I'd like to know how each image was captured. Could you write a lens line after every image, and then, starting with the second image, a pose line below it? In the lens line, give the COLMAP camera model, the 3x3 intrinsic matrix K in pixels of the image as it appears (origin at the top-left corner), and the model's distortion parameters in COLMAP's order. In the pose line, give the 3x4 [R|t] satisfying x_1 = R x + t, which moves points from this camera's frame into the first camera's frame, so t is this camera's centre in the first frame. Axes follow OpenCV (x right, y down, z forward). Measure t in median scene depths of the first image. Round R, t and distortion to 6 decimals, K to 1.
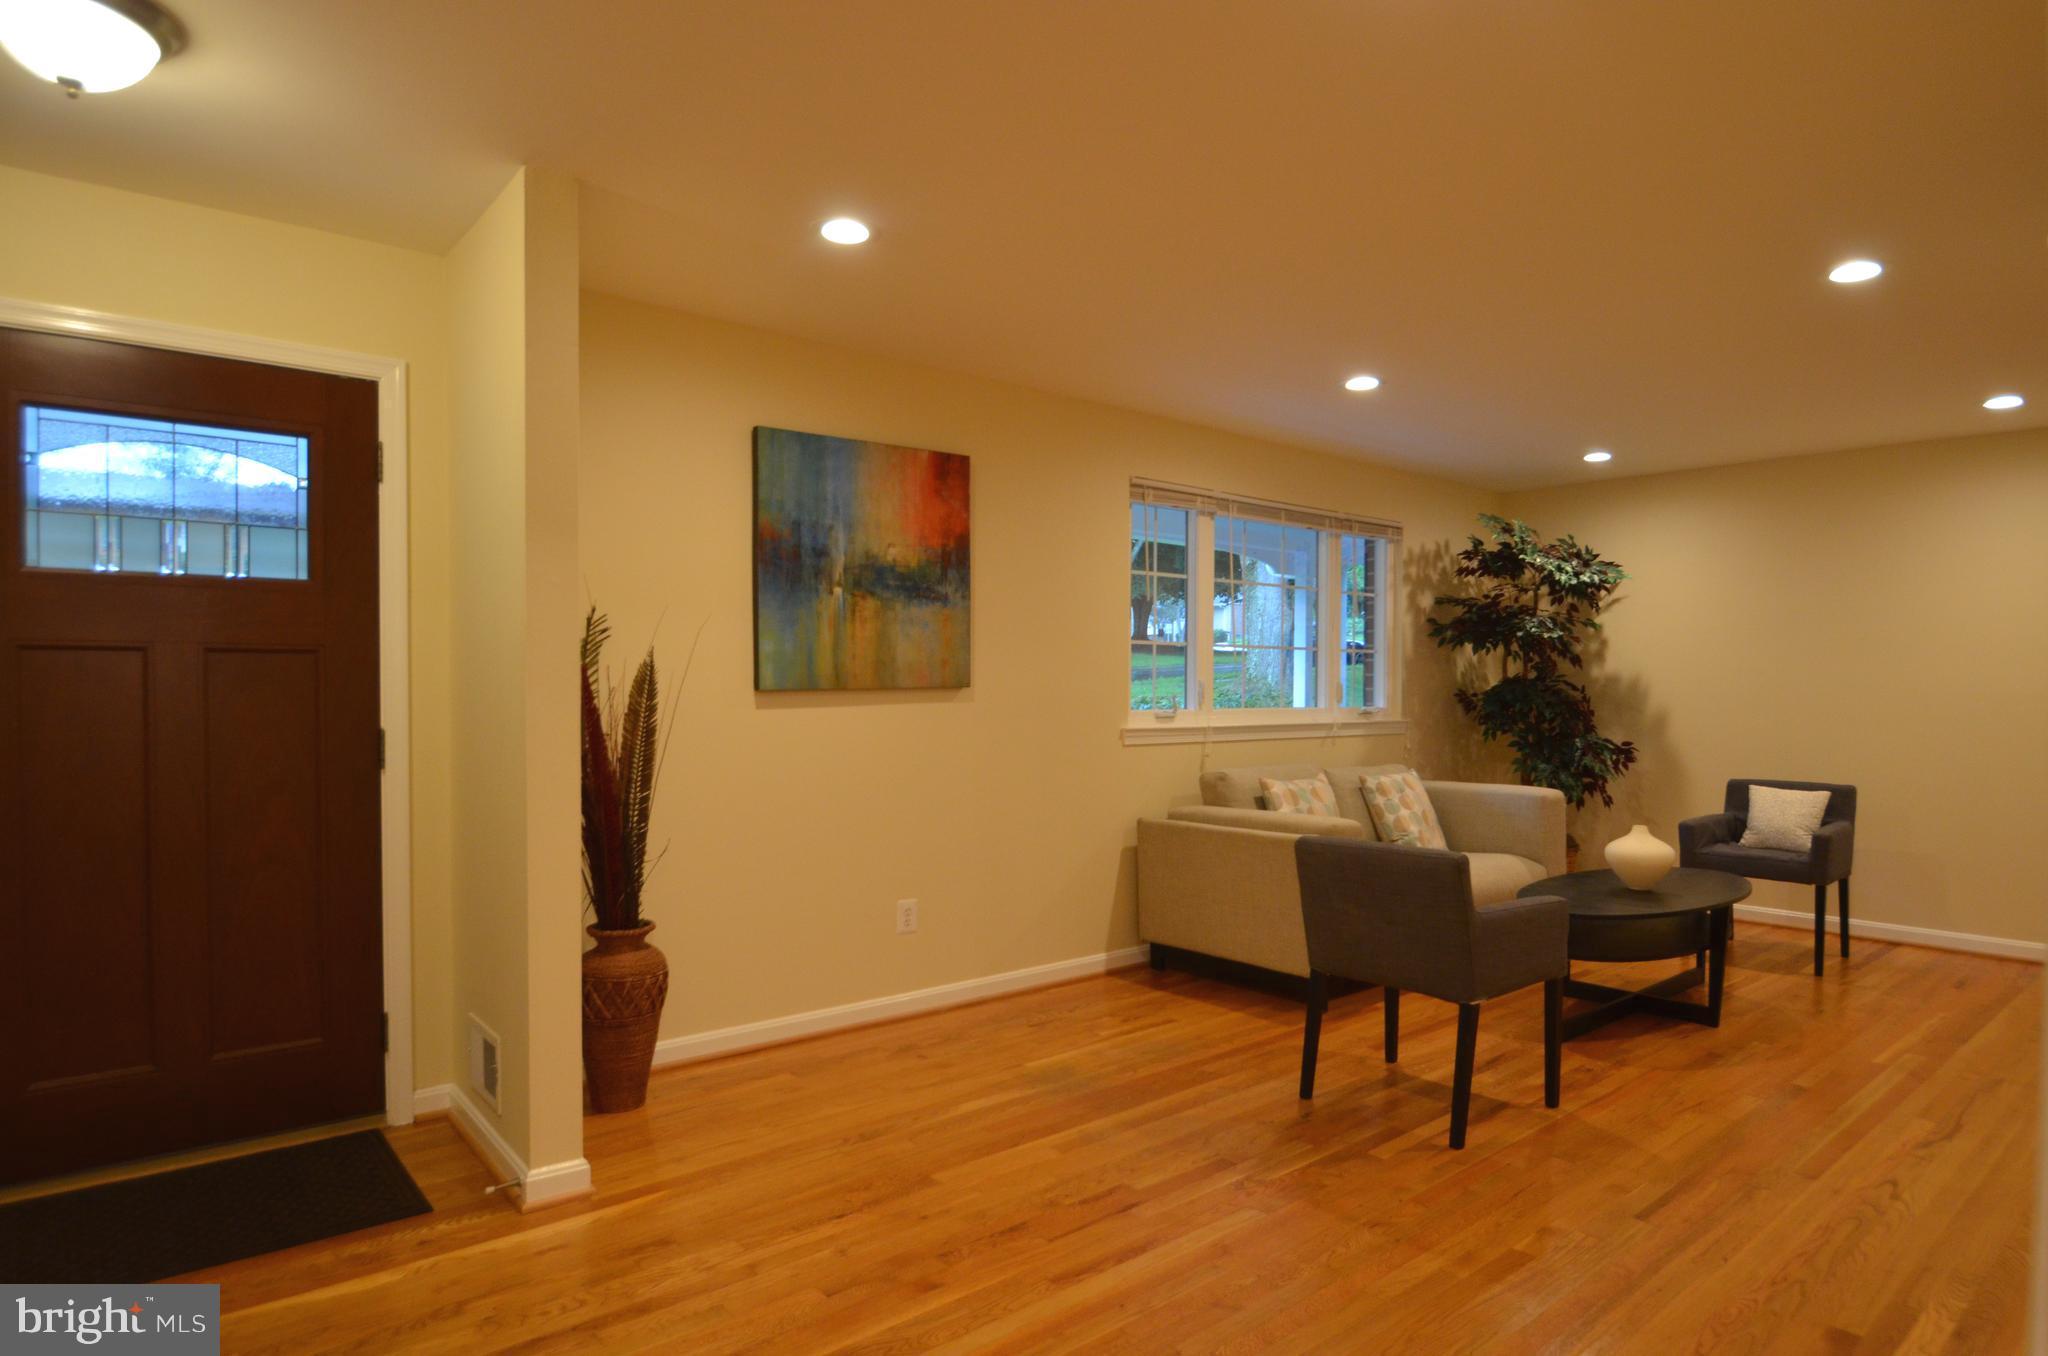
lens RADIAL K [[1150.0, 0, 1051.4], [0, 1150.0, 703.2], [0, 0, 1]] dist [-0.005082, -0.018904]
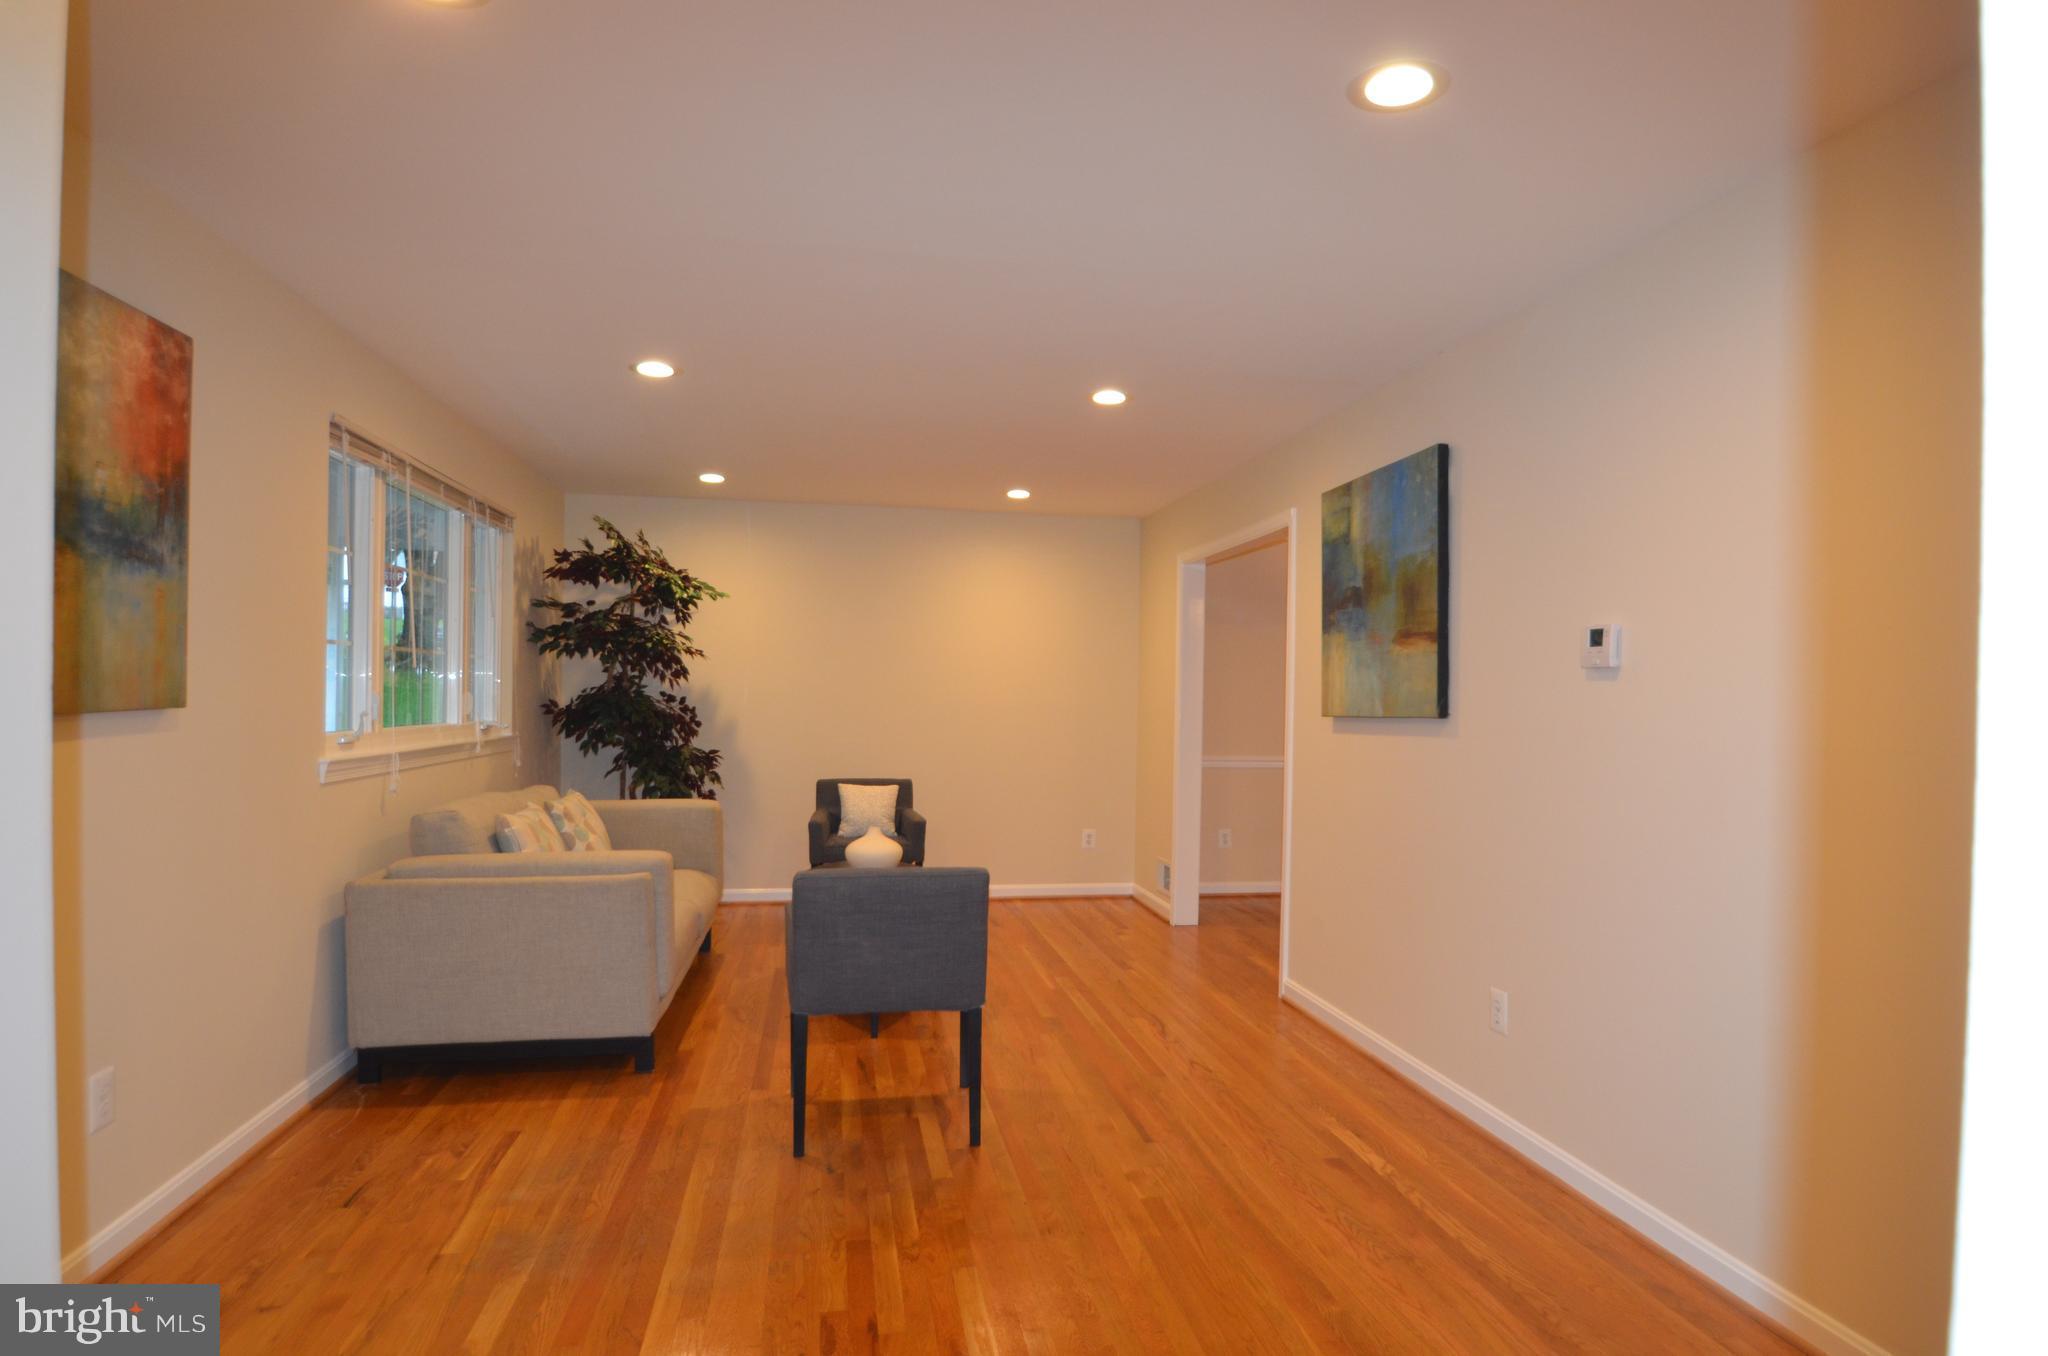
lens RADIAL K [[1150.0, 0, 1051.4], [0, 1150.0, 703.2], [0, 0, 1]] dist [-0.005082, -0.018904]
pose [[0.498406, -0.003270, 0.866938, -0.403533], [0.001391, 0.999995, 0.002973, -0.018774], [-0.866943, -0.000276, 0.498408, 0.308555]]
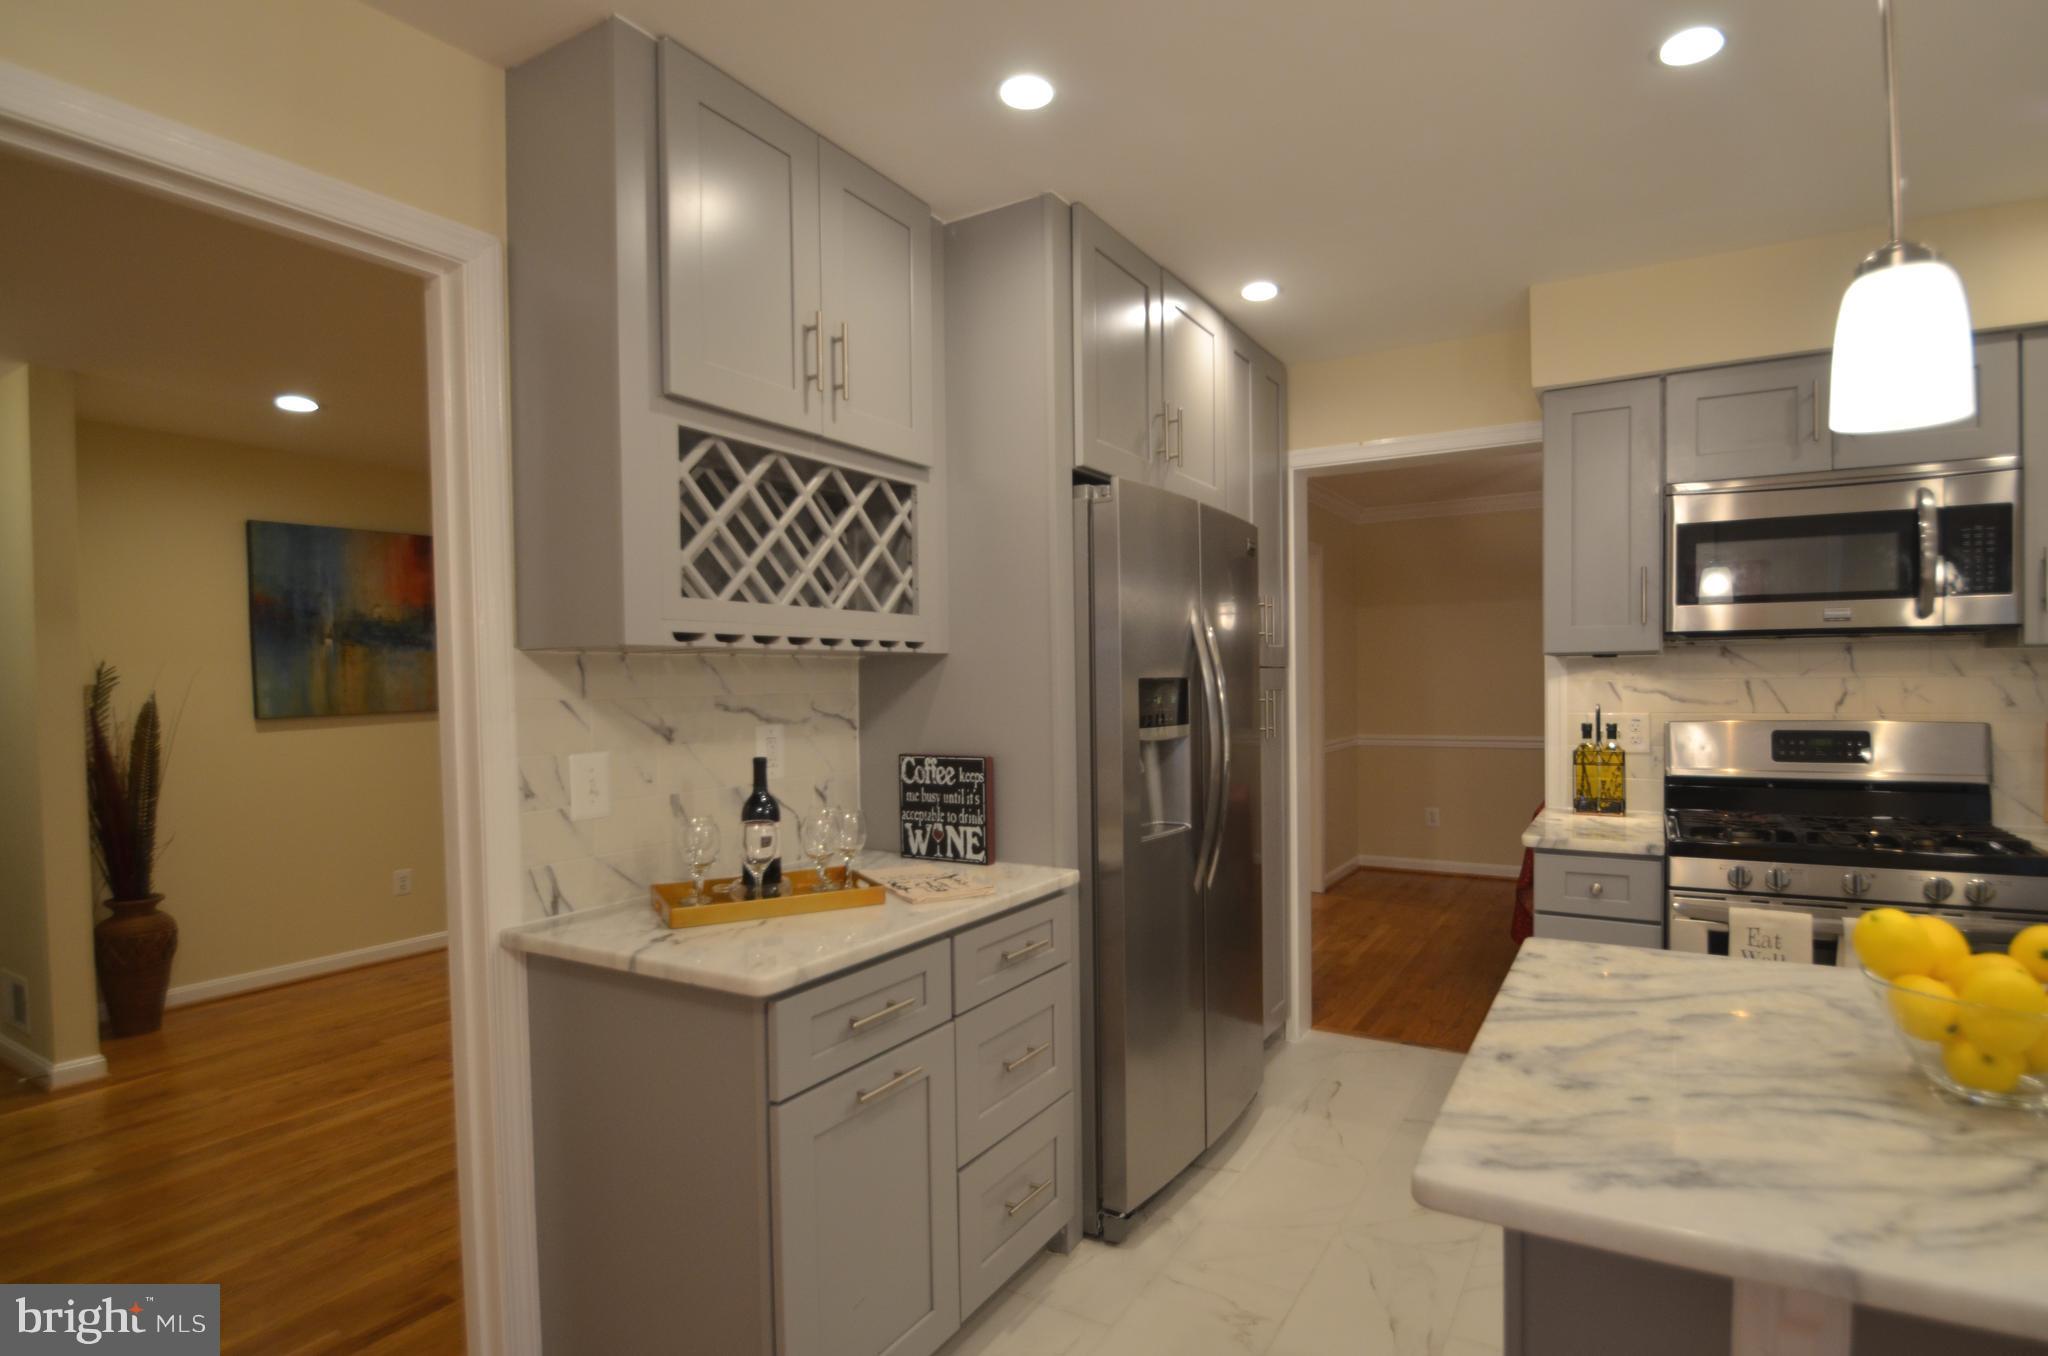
lens RADIAL K [[1035.7, 0, 1053.6], [0, 1035.7, 699.6], [0, 0, 1]] dist [-0.002150, -0.015160]
pose [[0.943986, -0.028281, 0.328770, 0.211557], [0.027769, 0.999595, 0.006252, -0.014255], [-0.328814, 0.003228, 0.944389, -0.403200]]
